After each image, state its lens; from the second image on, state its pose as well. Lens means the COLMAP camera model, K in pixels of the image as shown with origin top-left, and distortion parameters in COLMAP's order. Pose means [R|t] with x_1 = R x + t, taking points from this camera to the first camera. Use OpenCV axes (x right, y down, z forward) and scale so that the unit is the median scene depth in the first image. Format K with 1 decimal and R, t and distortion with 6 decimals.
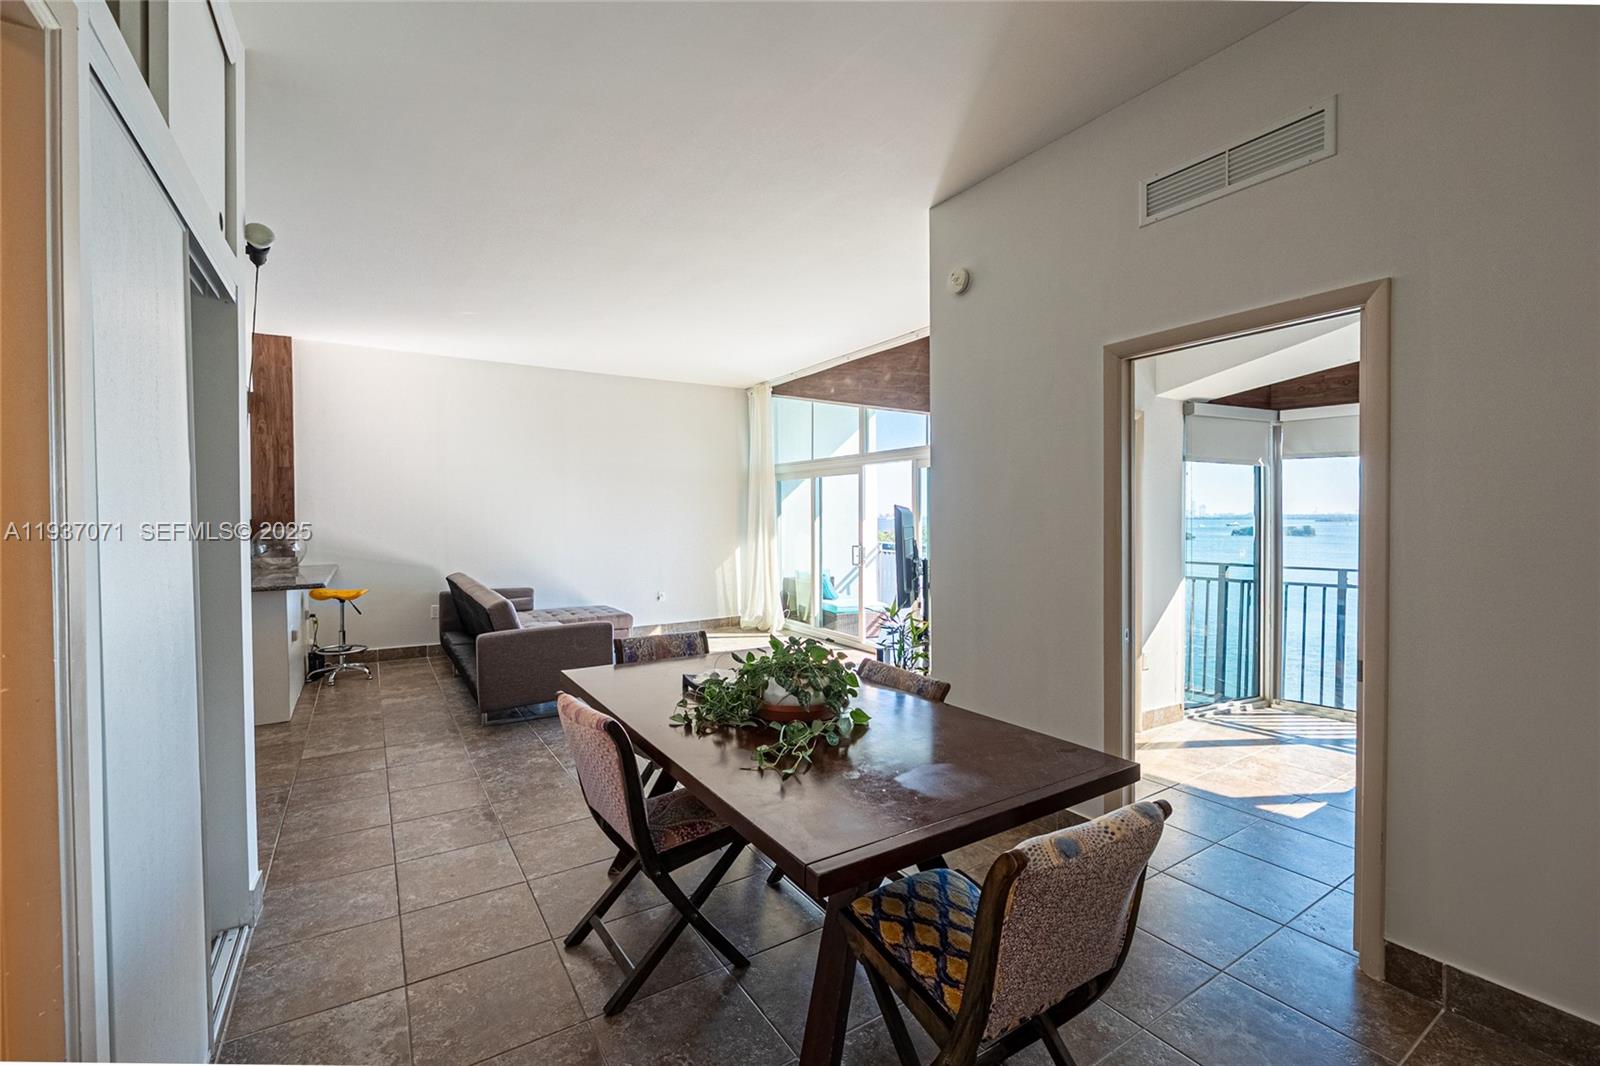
lens RADIAL K [[678.9, 0, 791.3], [0, 678.9, 528.1], [0, 0, 1]] dist [-0.004308, -0.000260]
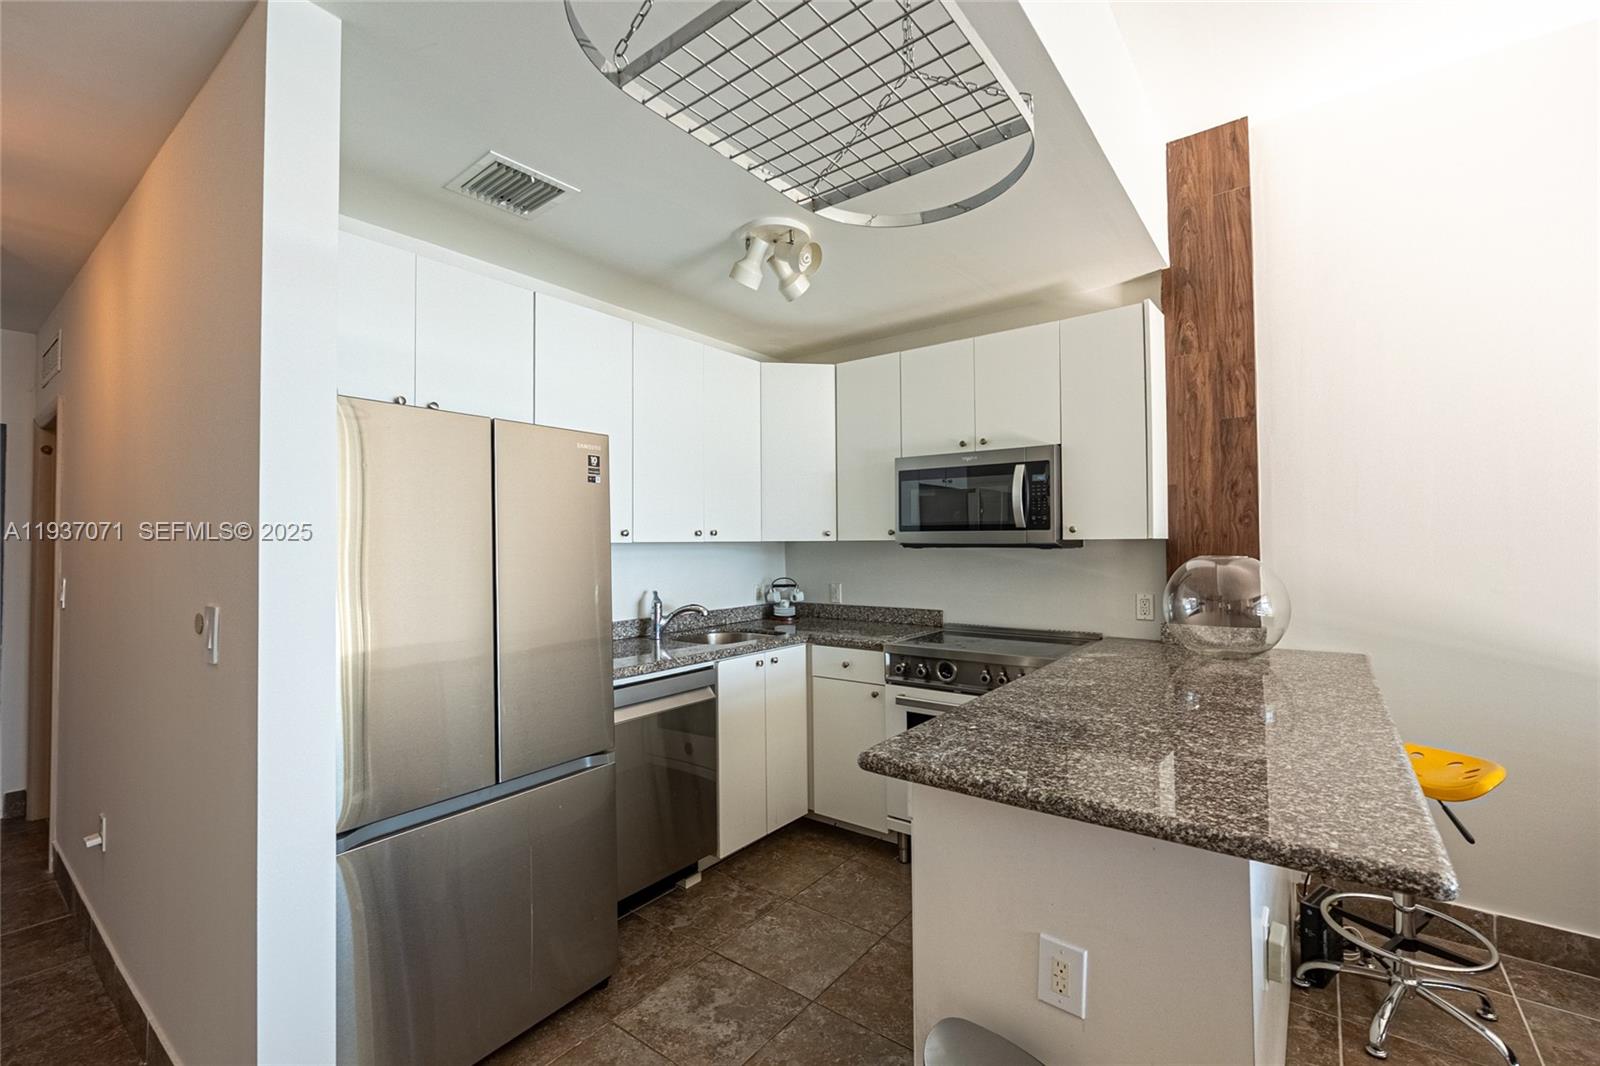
lens RADIAL K [[676.2, 0, 791.7], [0, 676.2, 530.0], [0, 0, 1]] dist [-0.005947, 0.000551]
pose [[0.332649, -0.018921, -0.942861, -0.406757], [-0.007766, 0.999710, -0.022802, -0.005744], [0.943019, 0.014907, 0.332406, 0.548504]]
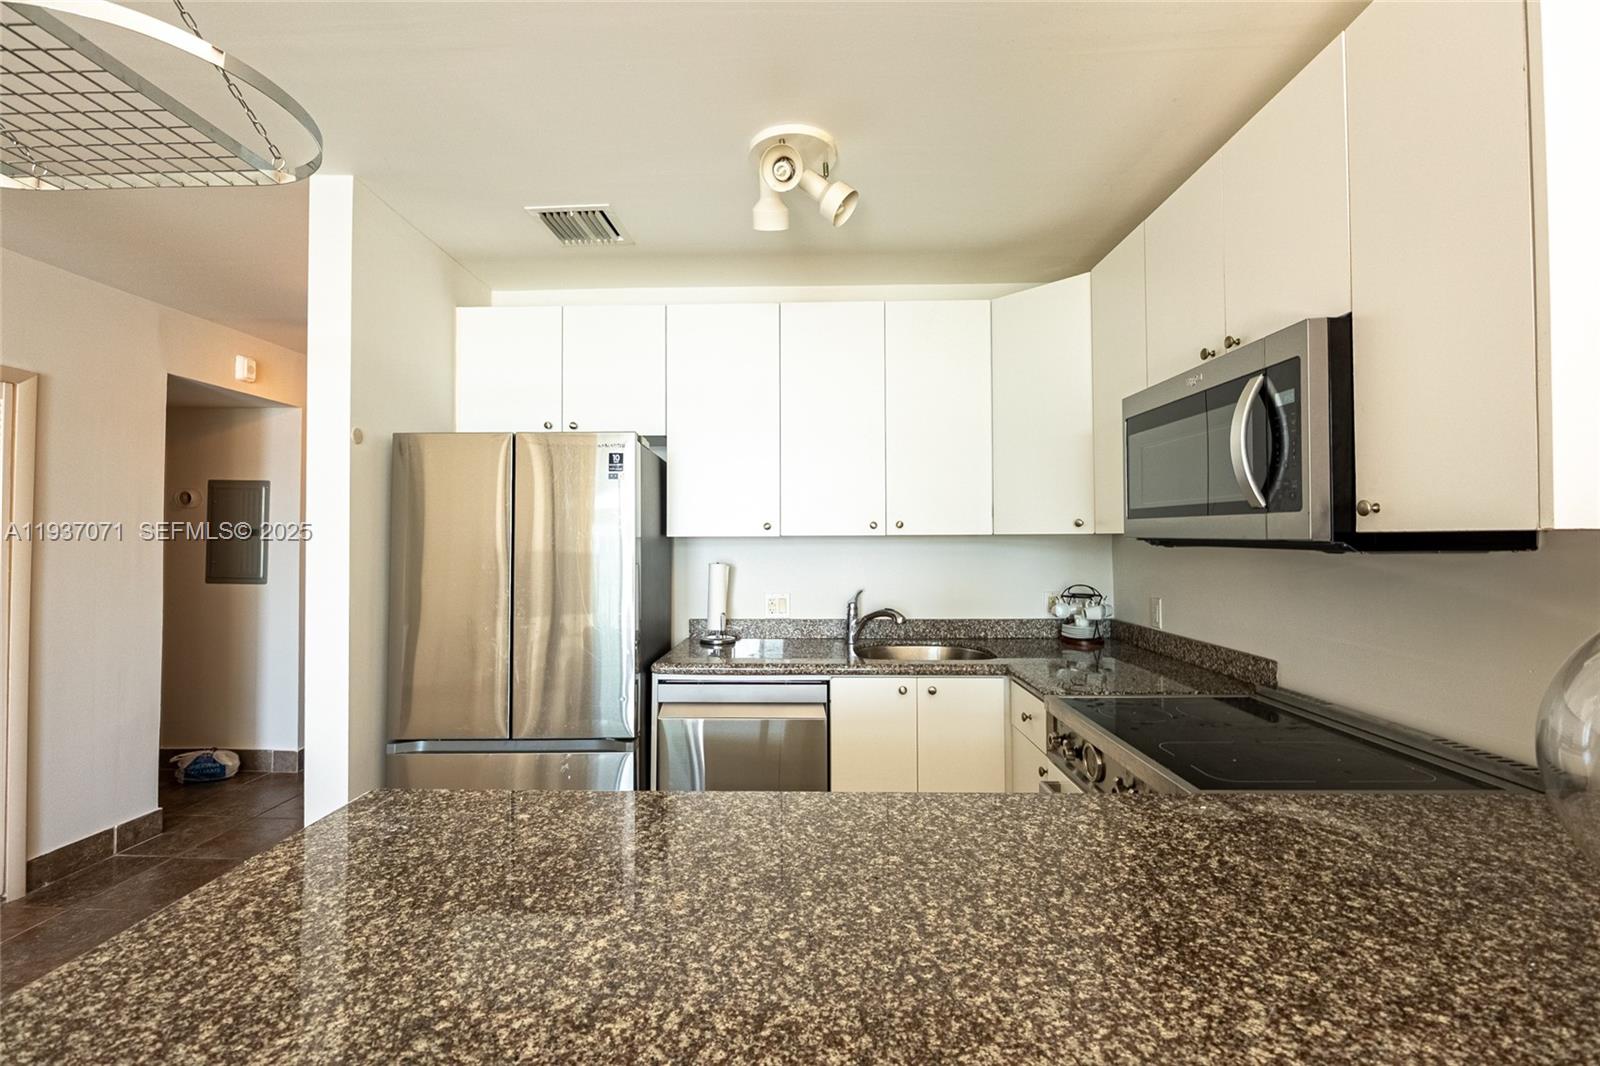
lens RADIAL K [[676.2, 0, 791.7], [0, 676.2, 530.0], [0, 0, 1]] dist [-0.005947, 0.000551]
pose [[-0.563046, -0.004873, -0.826411, -0.513975], [-0.006824, 0.999976, -0.001246, -0.010110], [0.826397, 0.004938, -0.563066, 0.828421]]
